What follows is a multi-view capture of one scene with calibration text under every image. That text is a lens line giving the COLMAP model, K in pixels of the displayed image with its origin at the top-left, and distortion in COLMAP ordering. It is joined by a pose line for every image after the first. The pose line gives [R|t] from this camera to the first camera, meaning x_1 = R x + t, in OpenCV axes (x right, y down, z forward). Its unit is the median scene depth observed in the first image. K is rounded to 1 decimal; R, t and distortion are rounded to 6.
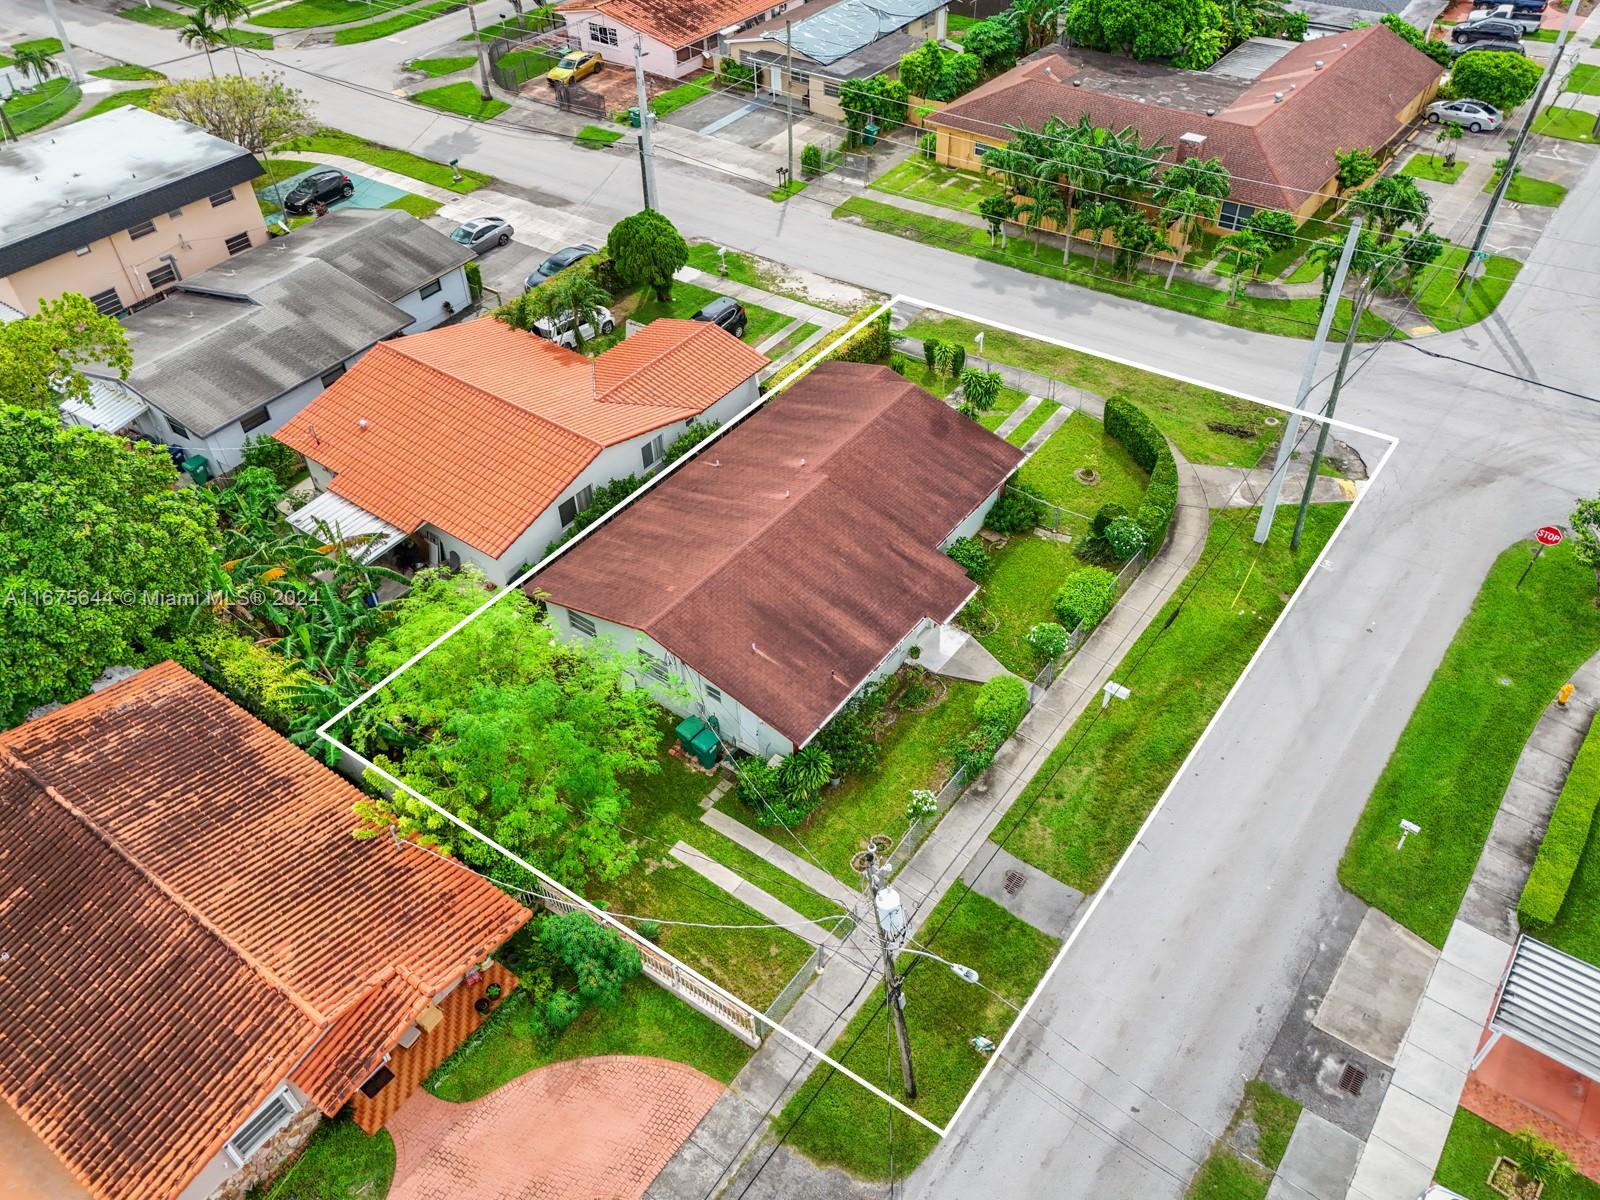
lens RADIAL K [[1181.3, 0, 800.0], [0, 1181.3, 600.0], [0, 0, 1]] dist [0.046969, -0.003616]
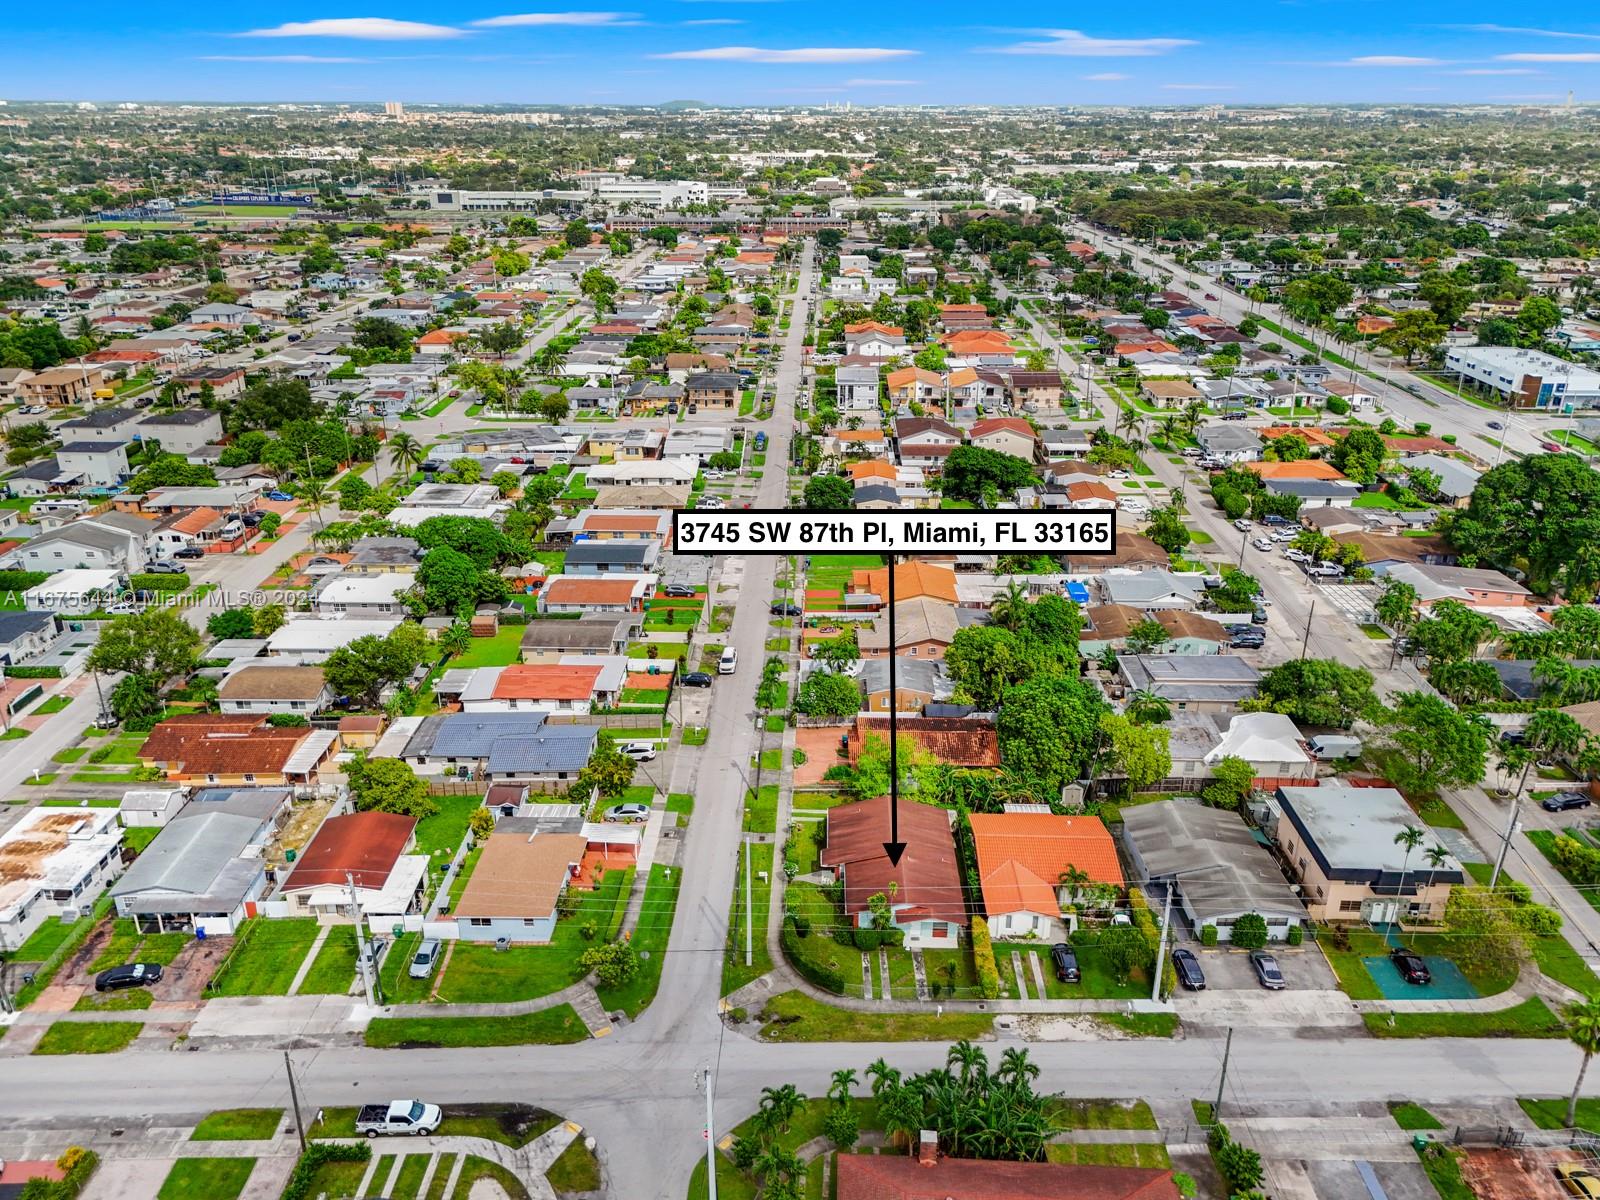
lens RADIAL K [[1181.3, 0, 800.0], [0, 1181.3, 600.0], [0, 0, 1]] dist [0.046969, -0.003616]
pose [[-0.815752, 0.240966, -0.525818, 1.587710], [-0.382053, 0.458061, 0.802630, -2.669672], [0.434263, 0.855637, -0.281603, 1.297810]]
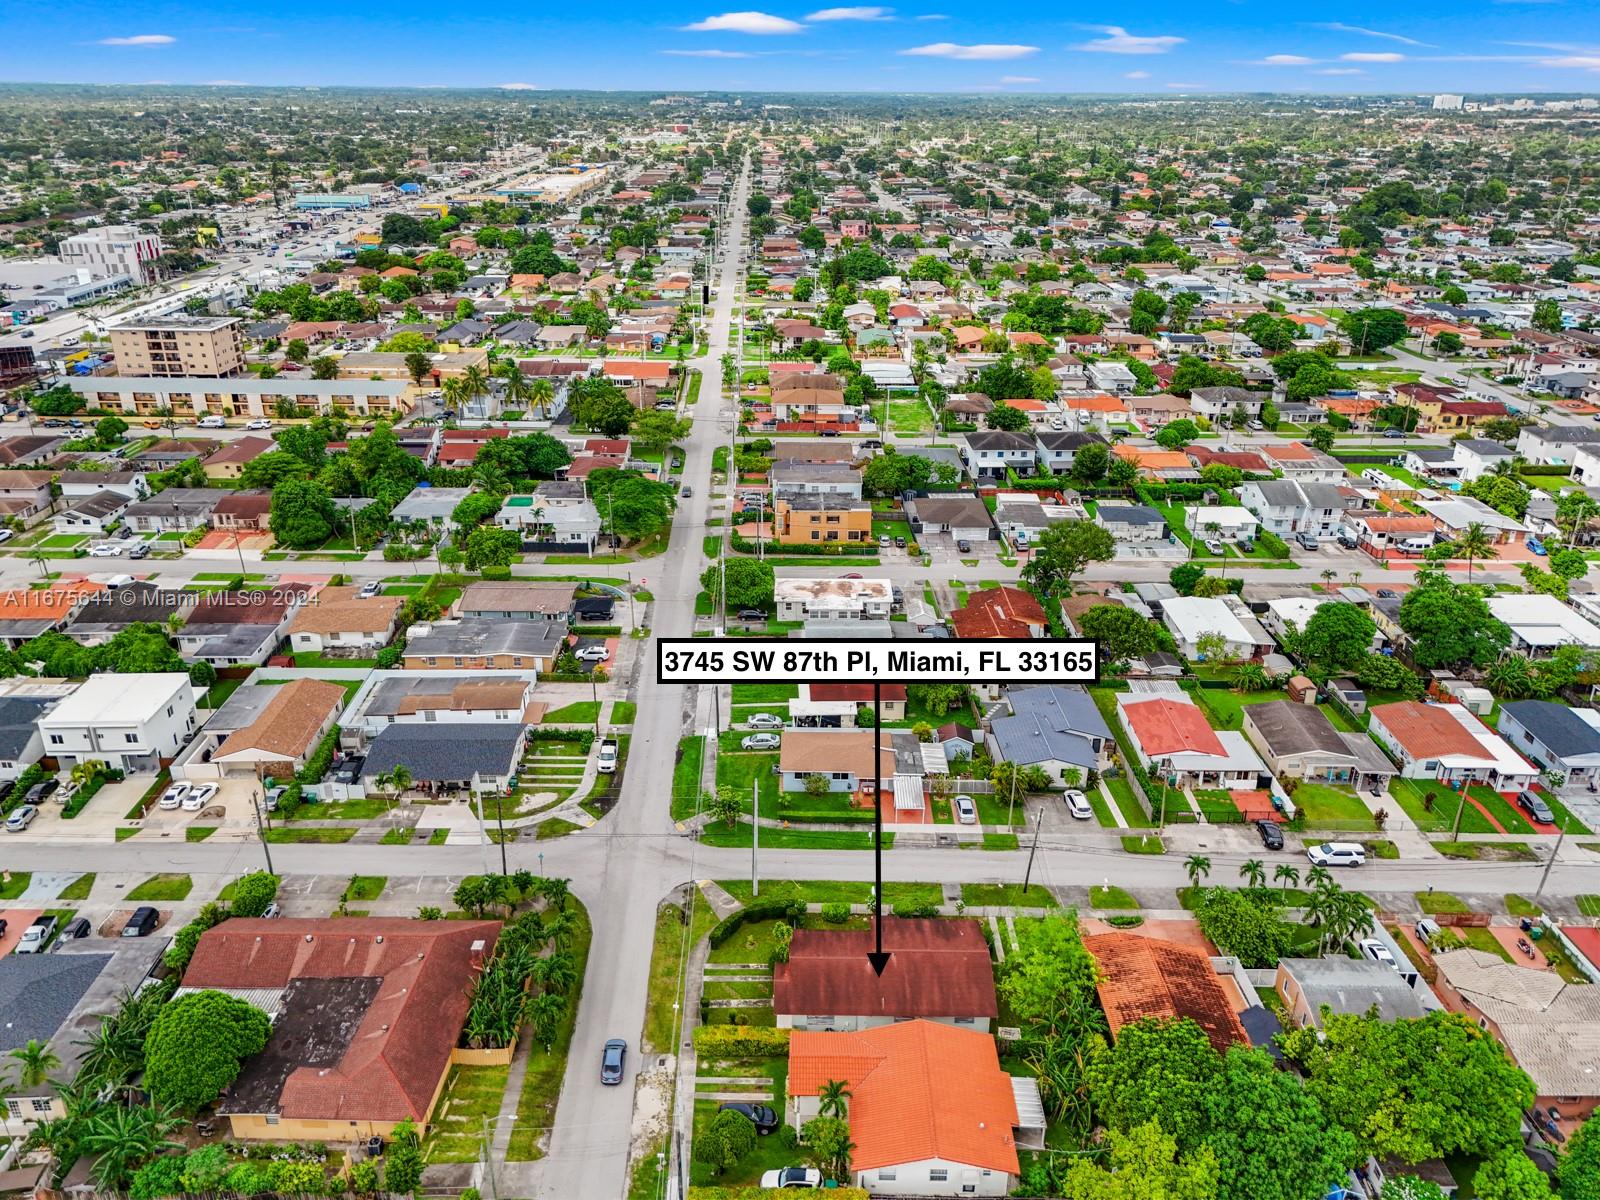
lens RADIAL K [[1181.3, 0, 800.0], [0, 1181.3, 600.0], [0, 0, 1]] dist [0.046969, -0.003616]
pose [[-0.588421, -0.301505, 0.750237, -1.662135], [0.554587, 0.524712, 0.645841, -2.349538], [-0.588383, 0.796098, -0.141541, 0.958230]]
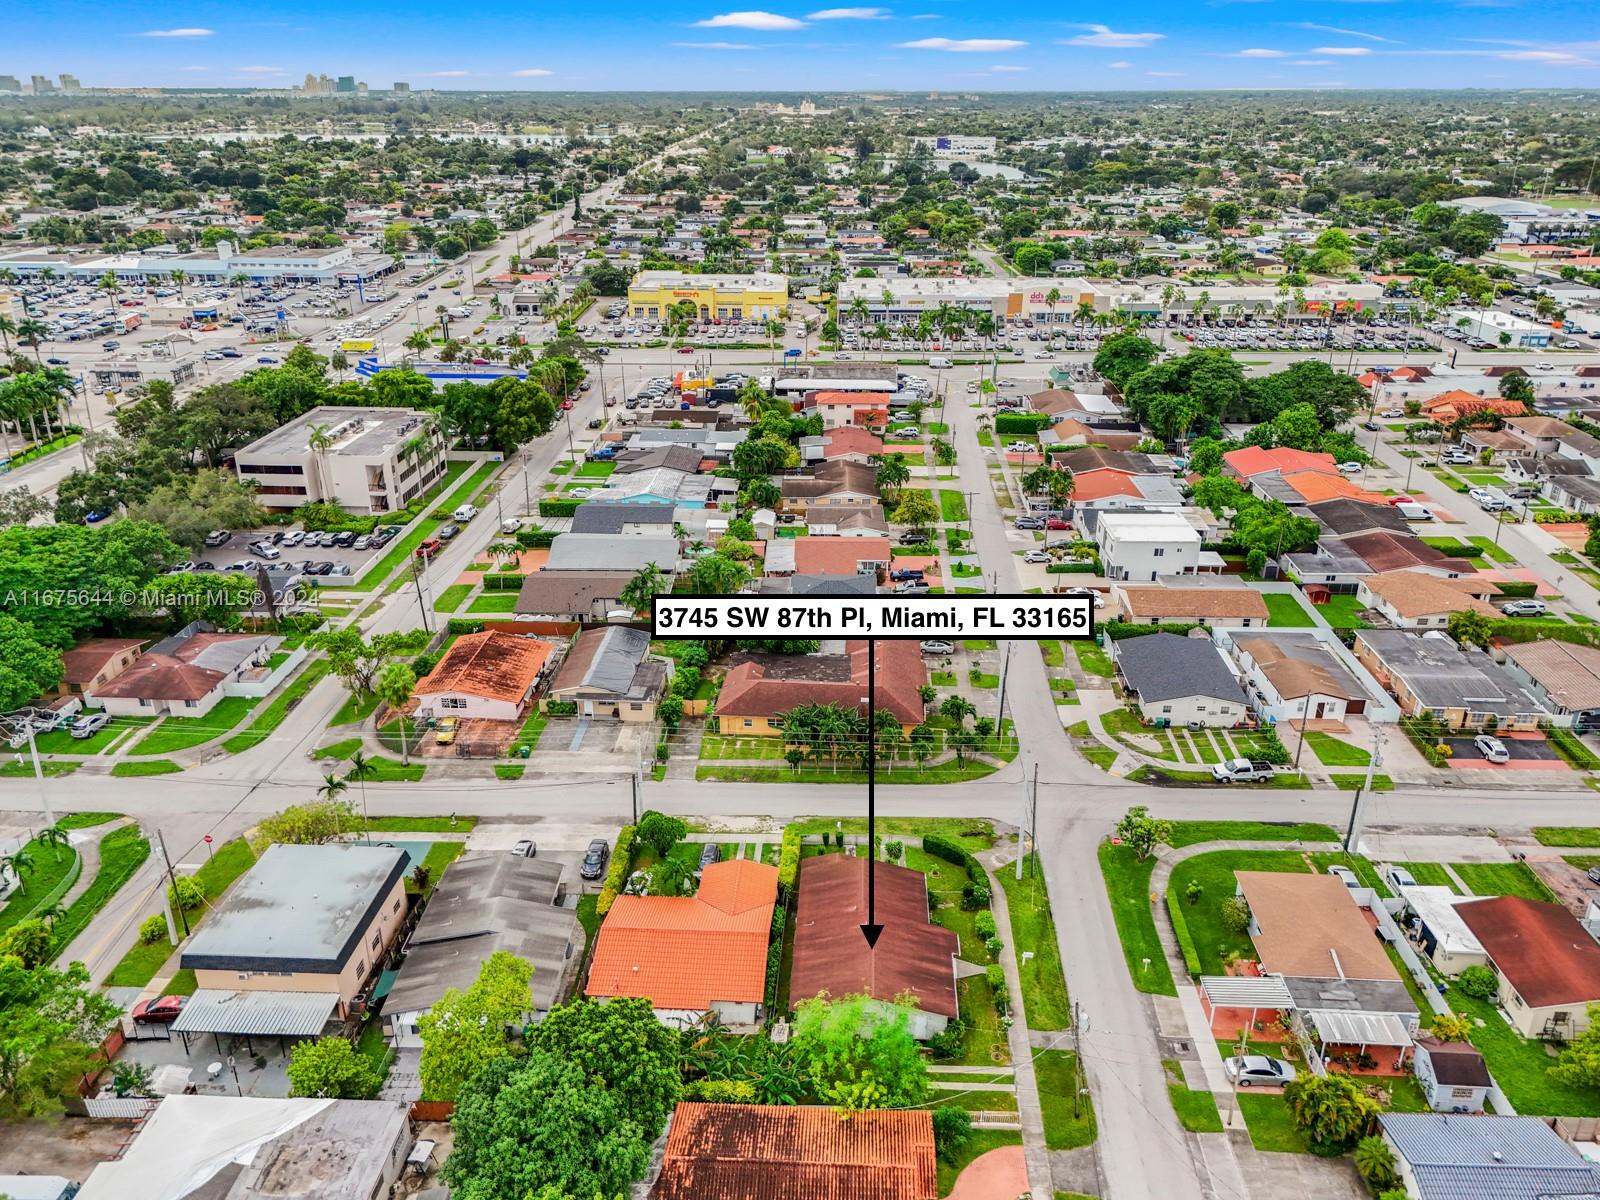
lens RADIAL K [[1181.3, 0, 800.0], [0, 1181.3, 600.0], [0, 0, 1]] dist [0.046969, -0.003616]
pose [[0.836299, -0.193554, 0.512972, -1.254887], [0.355652, 0.903574, -0.238884, -0.168459], [-0.417271, 0.382218, 0.824496, -1.103282]]
